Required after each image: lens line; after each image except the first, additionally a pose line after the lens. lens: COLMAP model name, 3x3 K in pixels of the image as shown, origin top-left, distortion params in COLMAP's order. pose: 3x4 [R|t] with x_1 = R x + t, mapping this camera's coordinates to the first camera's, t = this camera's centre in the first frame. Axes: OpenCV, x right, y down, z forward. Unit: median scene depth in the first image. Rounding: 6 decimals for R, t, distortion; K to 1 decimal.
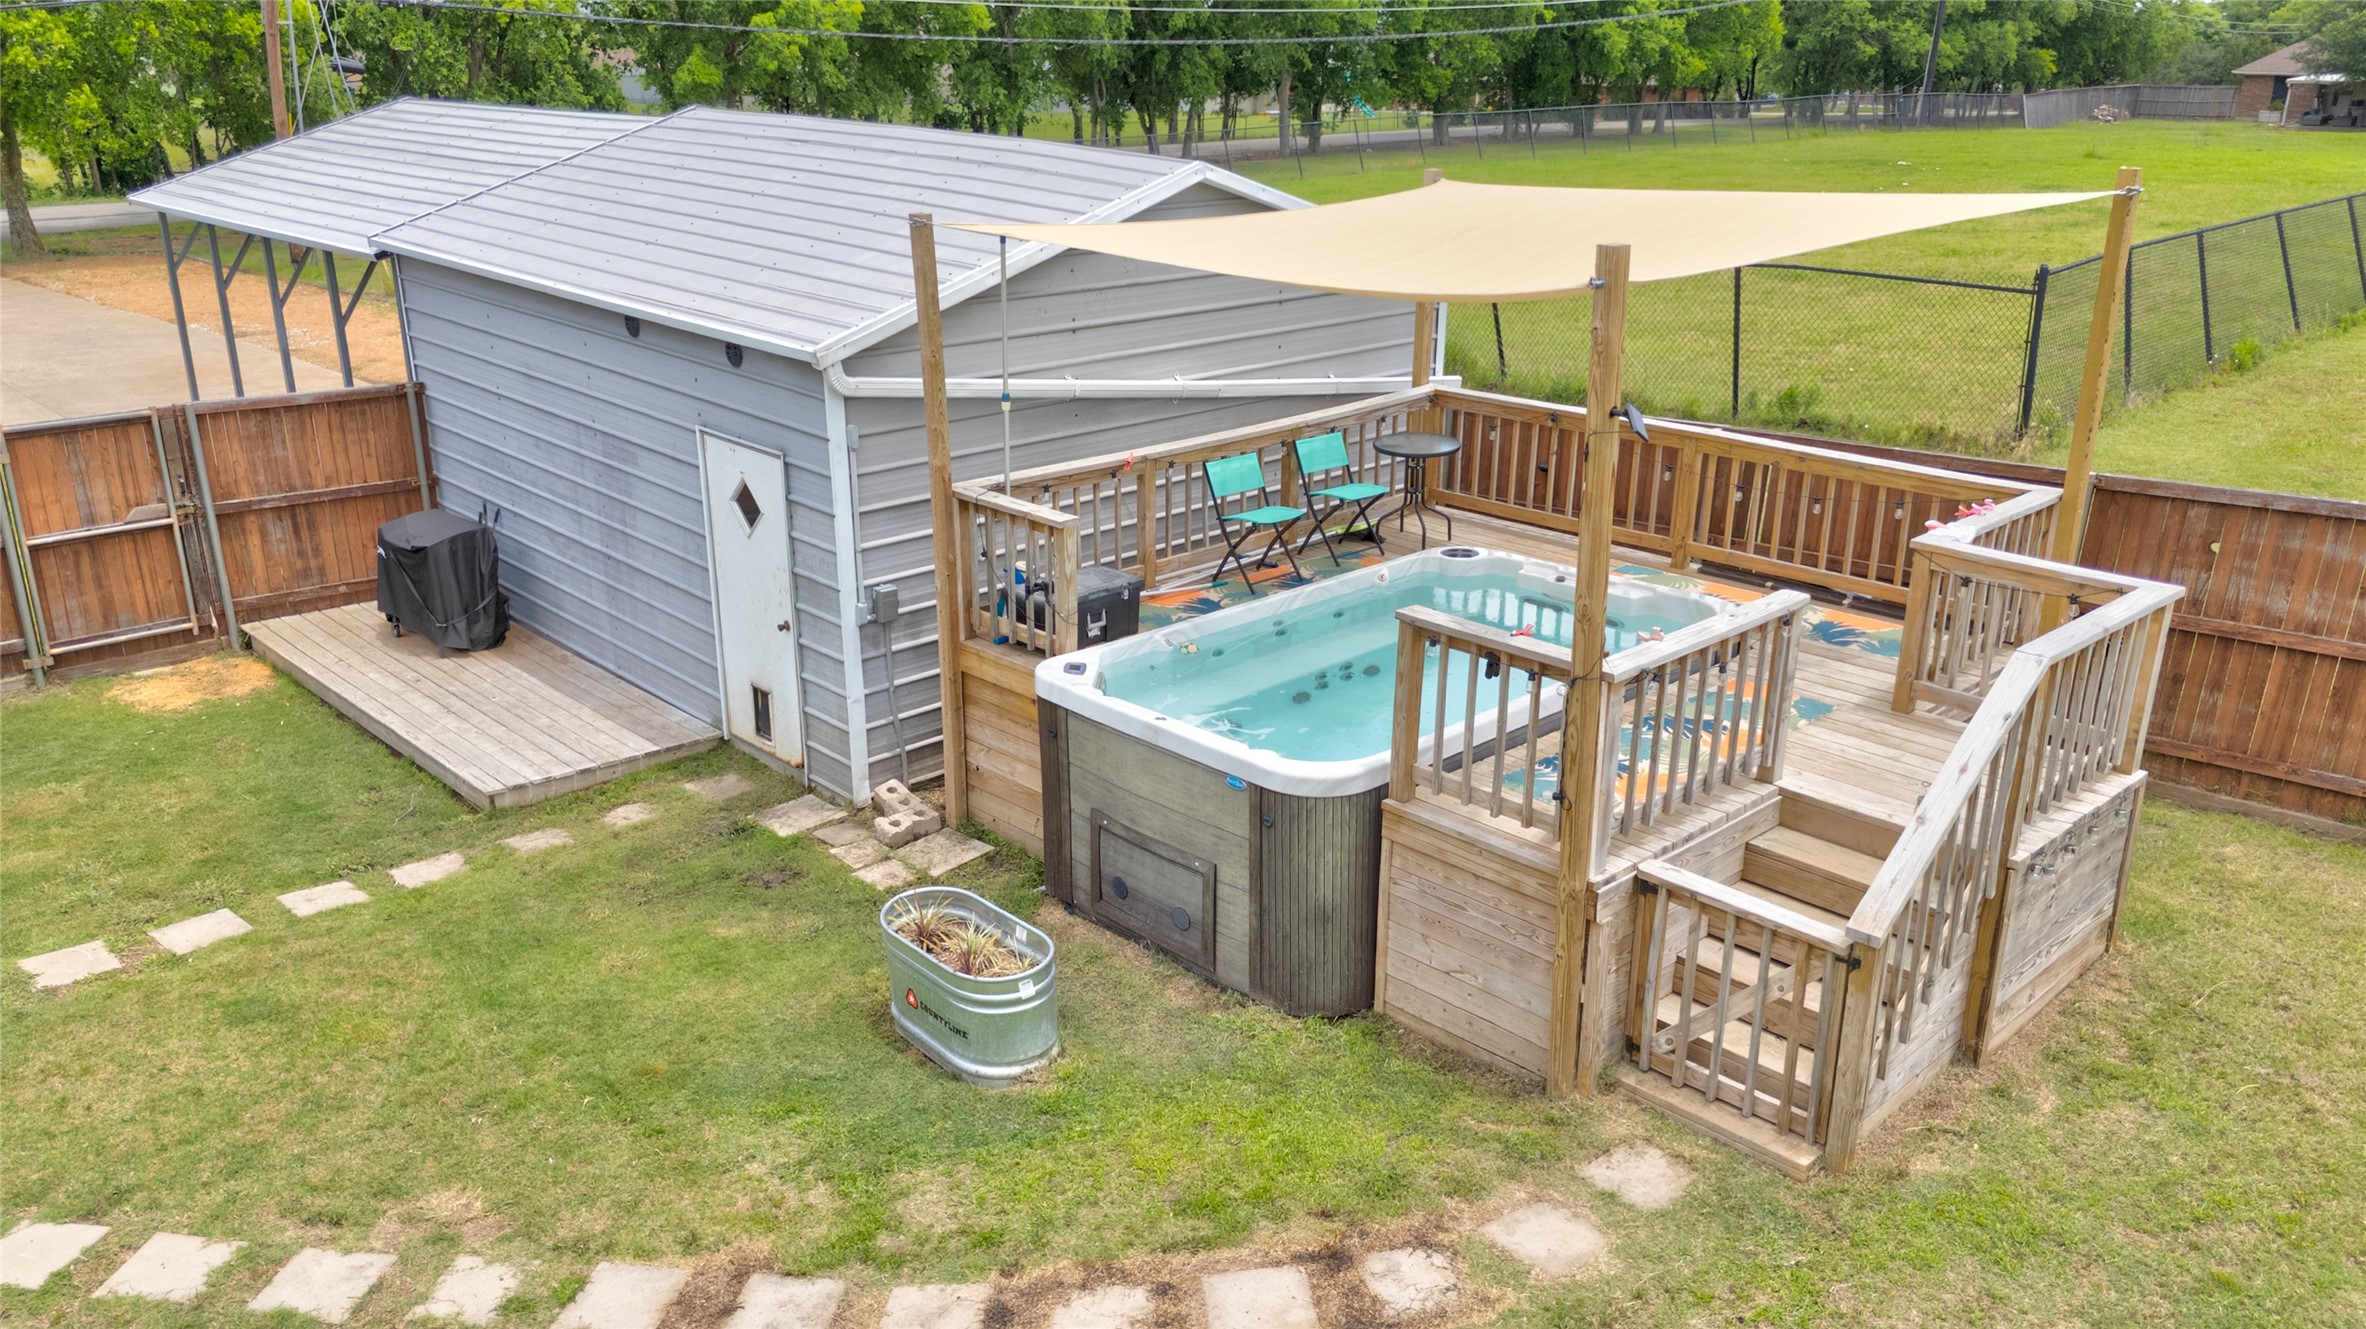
lens RADIAL K [[1772.2, 0, 1162.0], [0, 1772.2, 662.7], [0, 0, 1]] dist [0.140843, -0.187961]
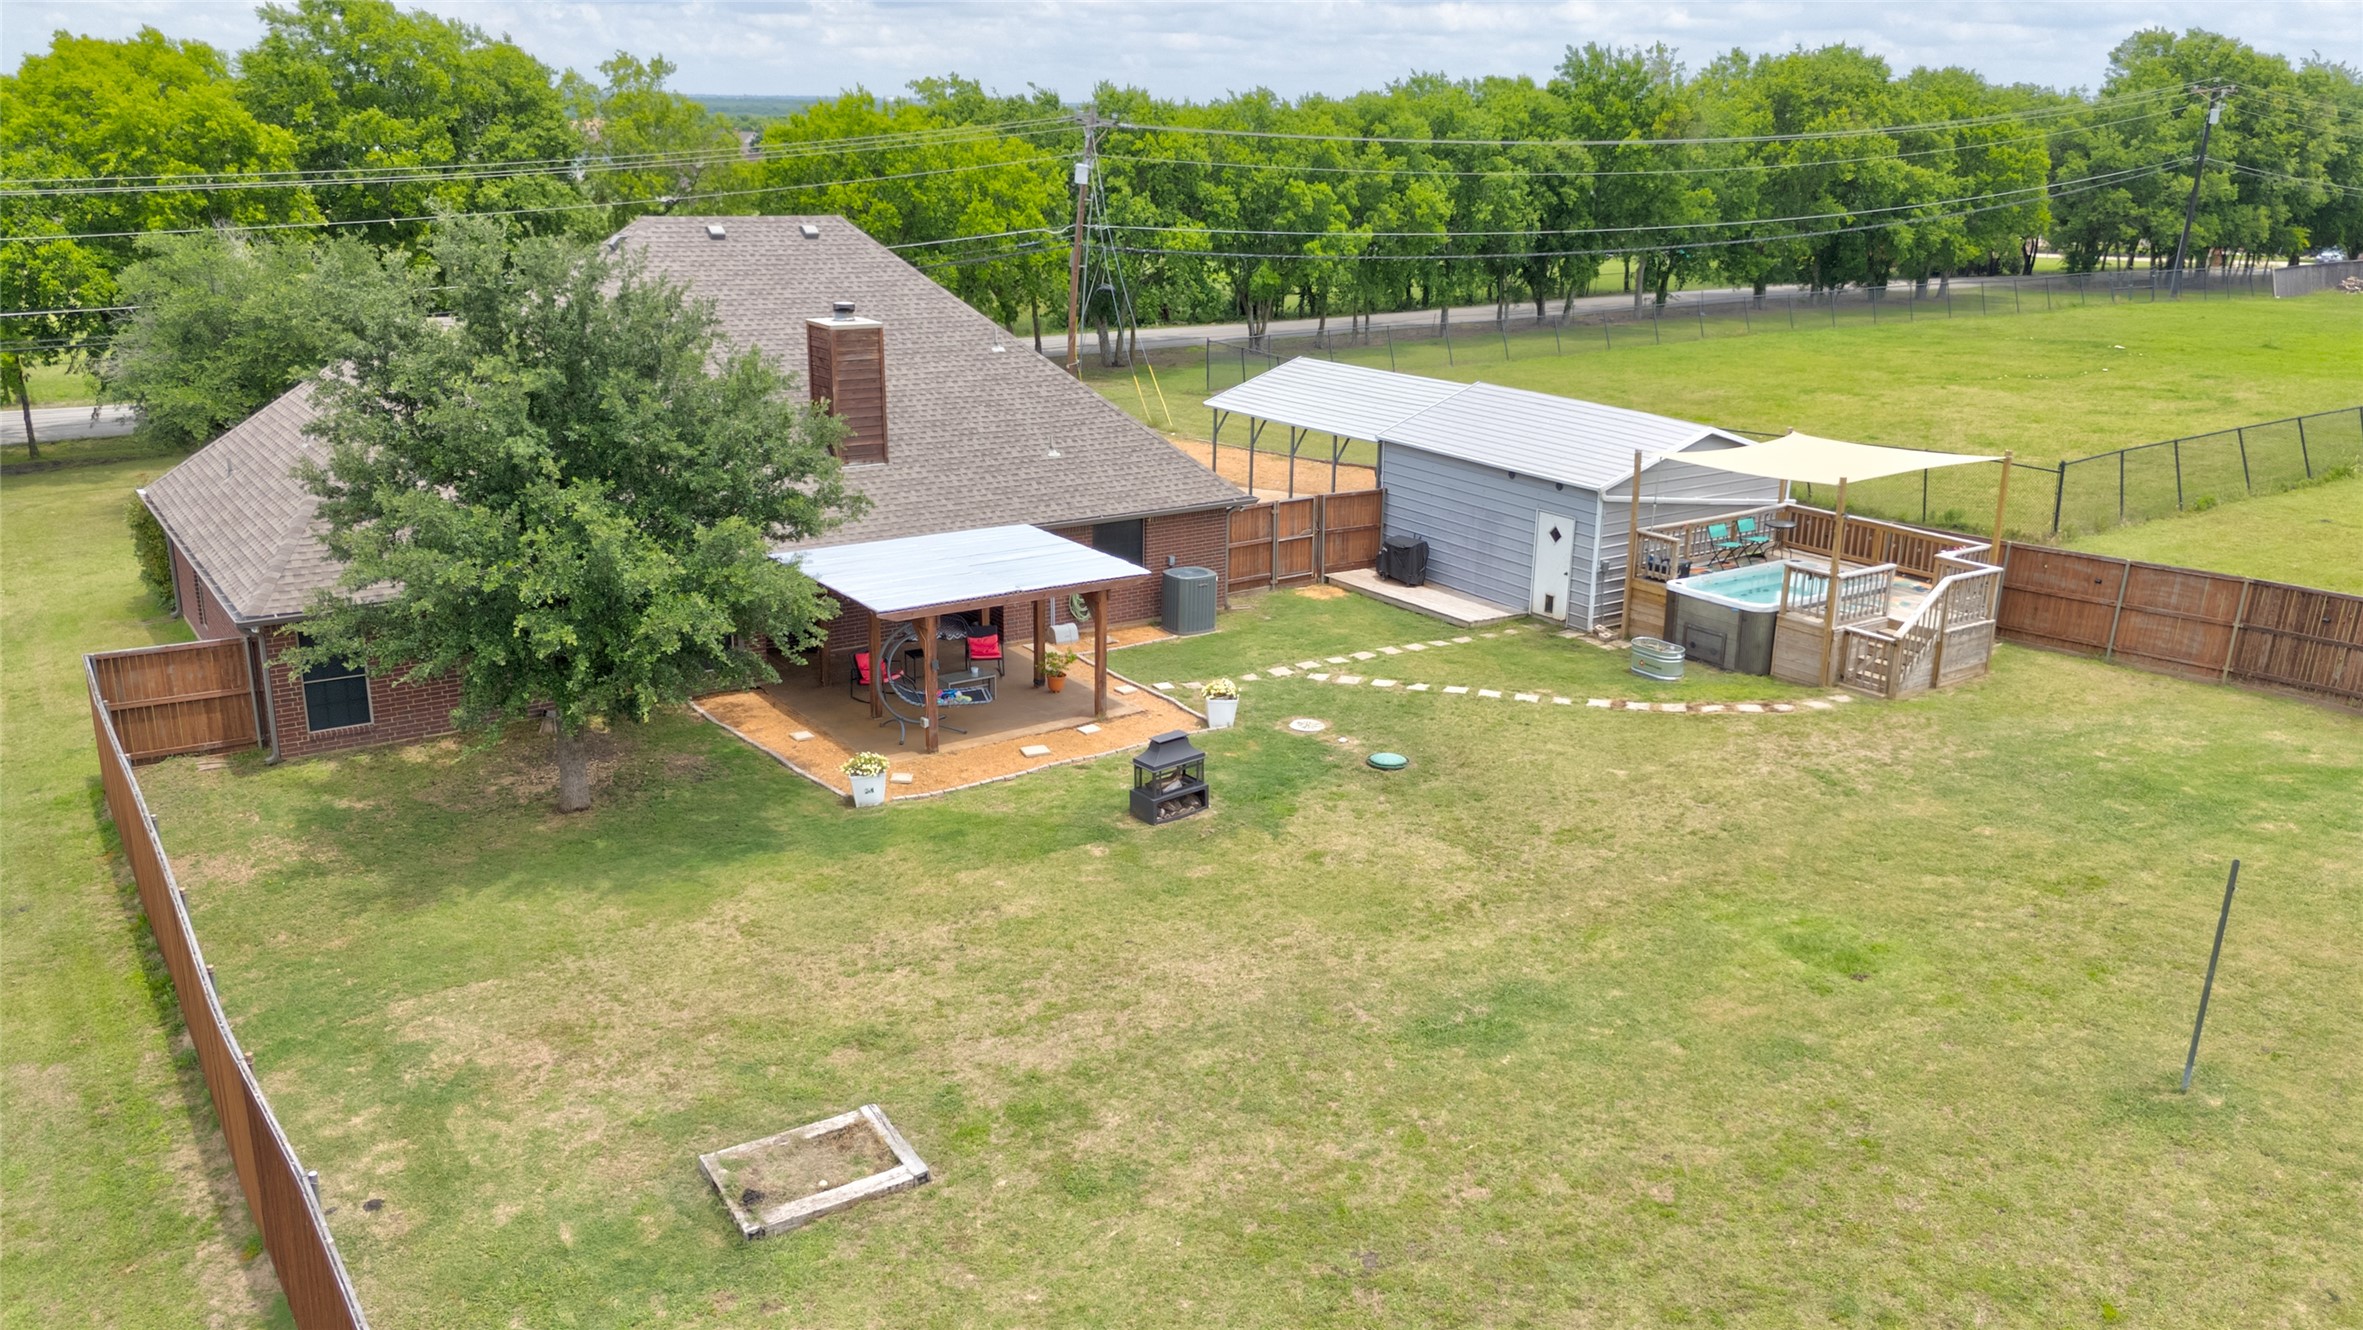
lens RADIAL K [[1771.1, 0, 1189.1], [0, 1771.1, 663.5], [0, 0, 1]] dist [0.086179, -0.102920]
pose [[0.989547, 0.052989, -0.134126, -0.427731], [-0.059370, 0.997265, -0.044025, 0.303191], [0.131427, 0.051527, 0.989986, -2.084310]]
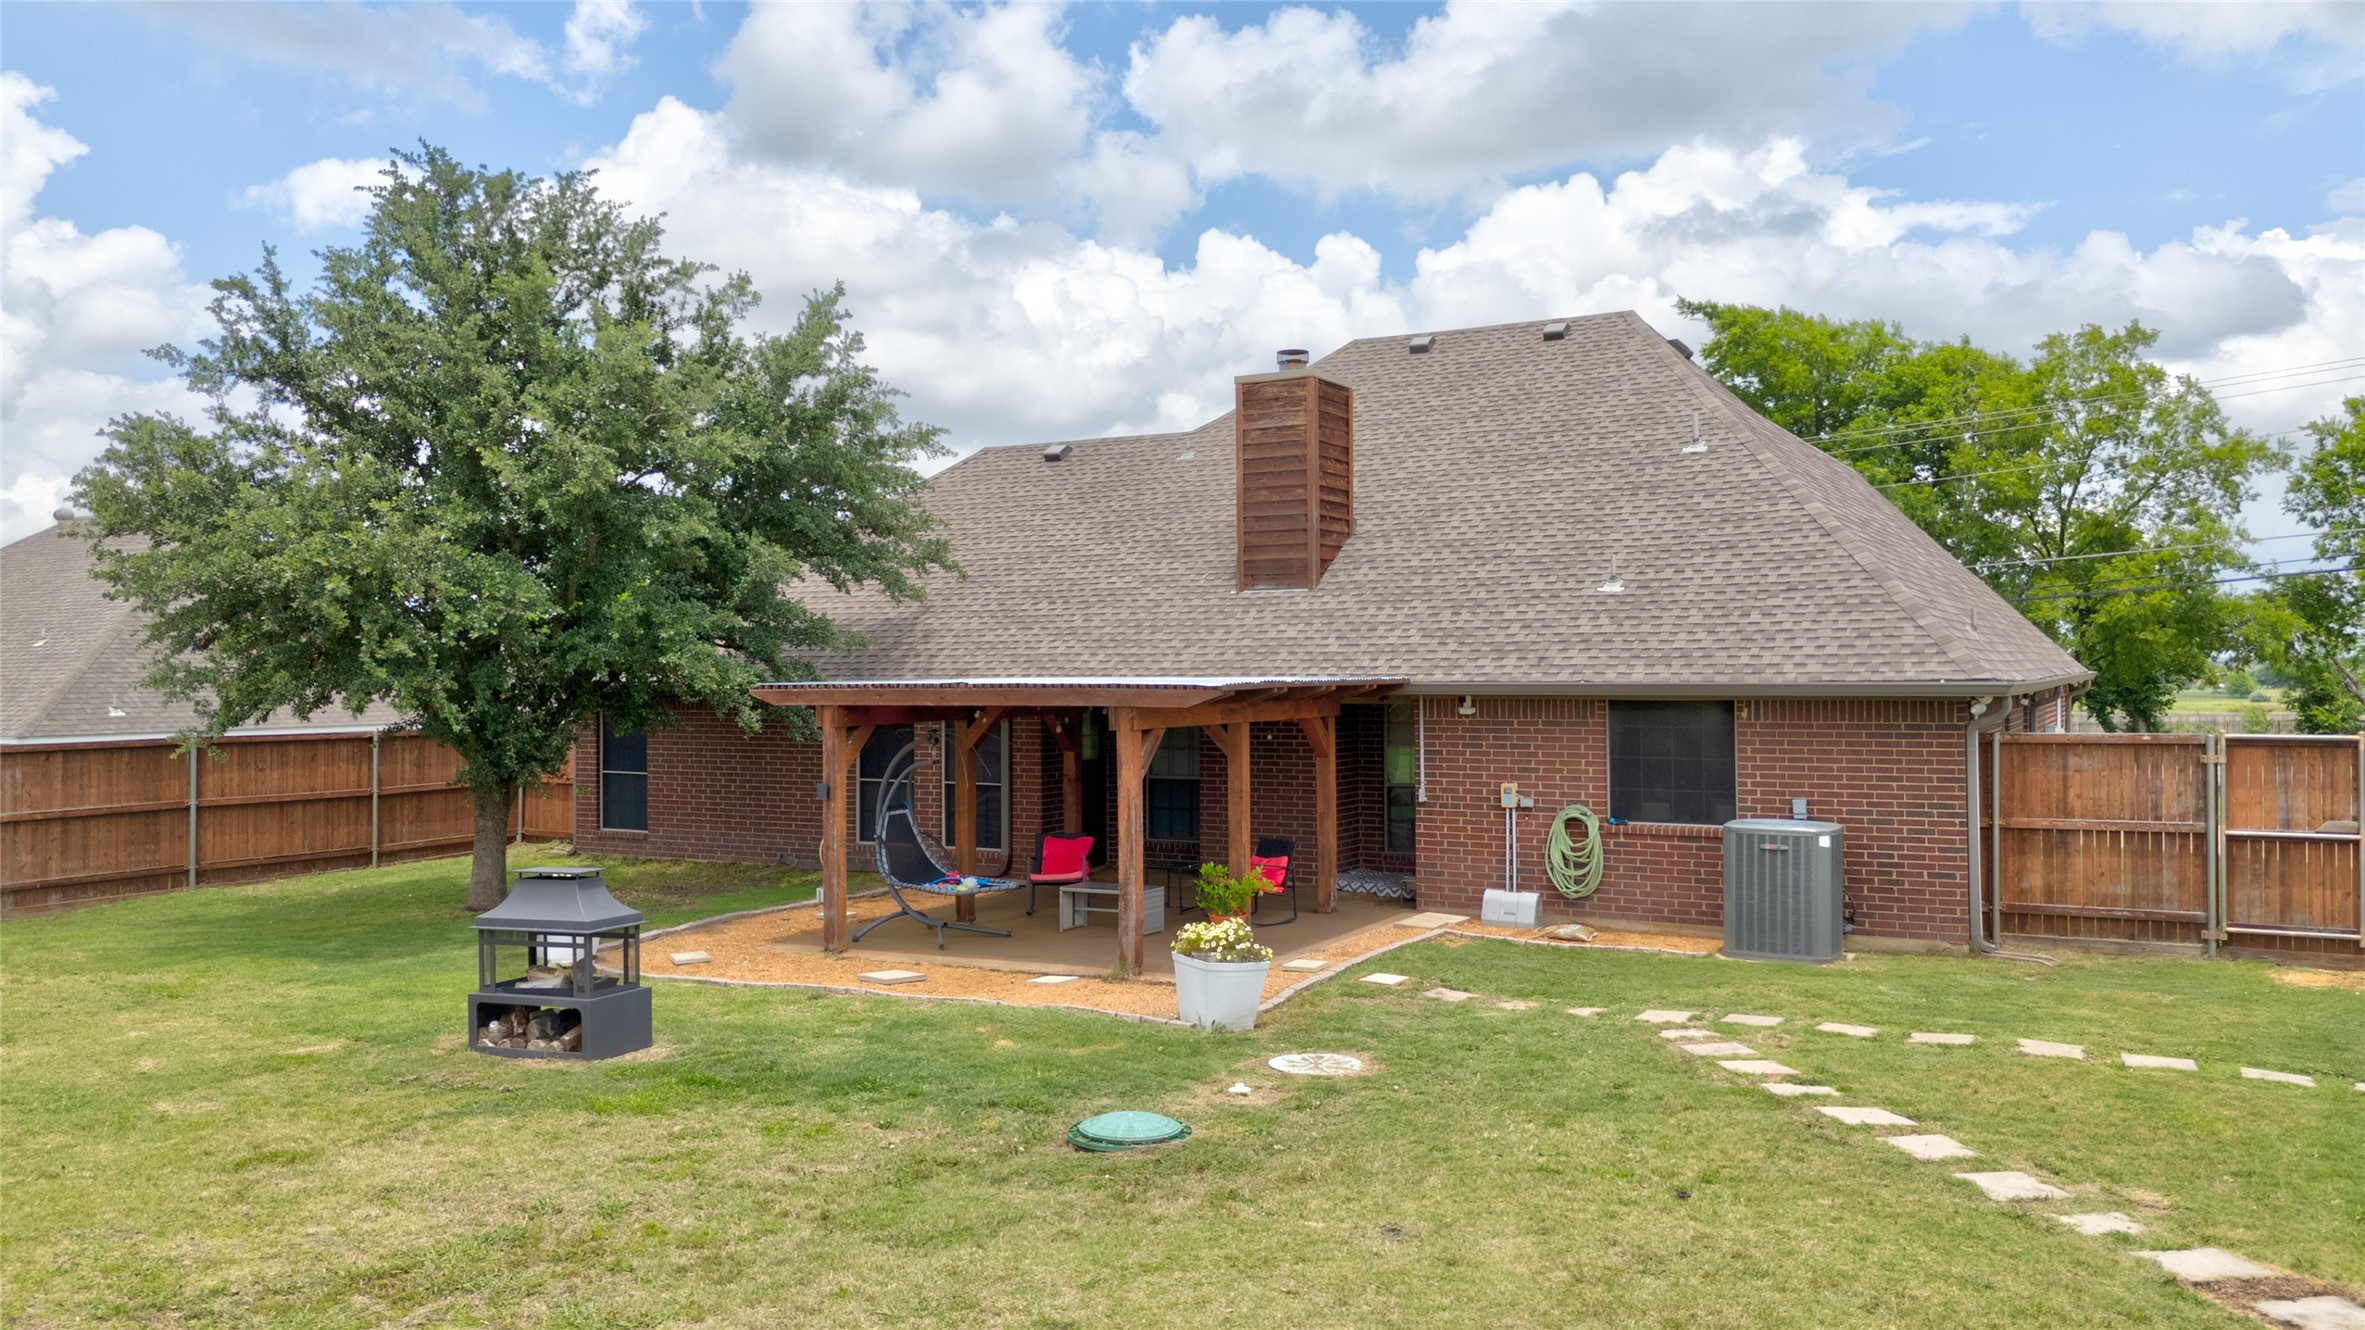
lens RADIAL K [[1772.6, 0, 1190.1], [0, 1772.6, 663.5], [0, 0, 1]] dist [0.086179, -0.102920]
pose [[0.306066, -0.019349, -0.951814, 0.322732], [-0.306800, 0.944449, -0.117854, 0.196141], [0.901220, 0.328087, 0.283127, 0.027505]]
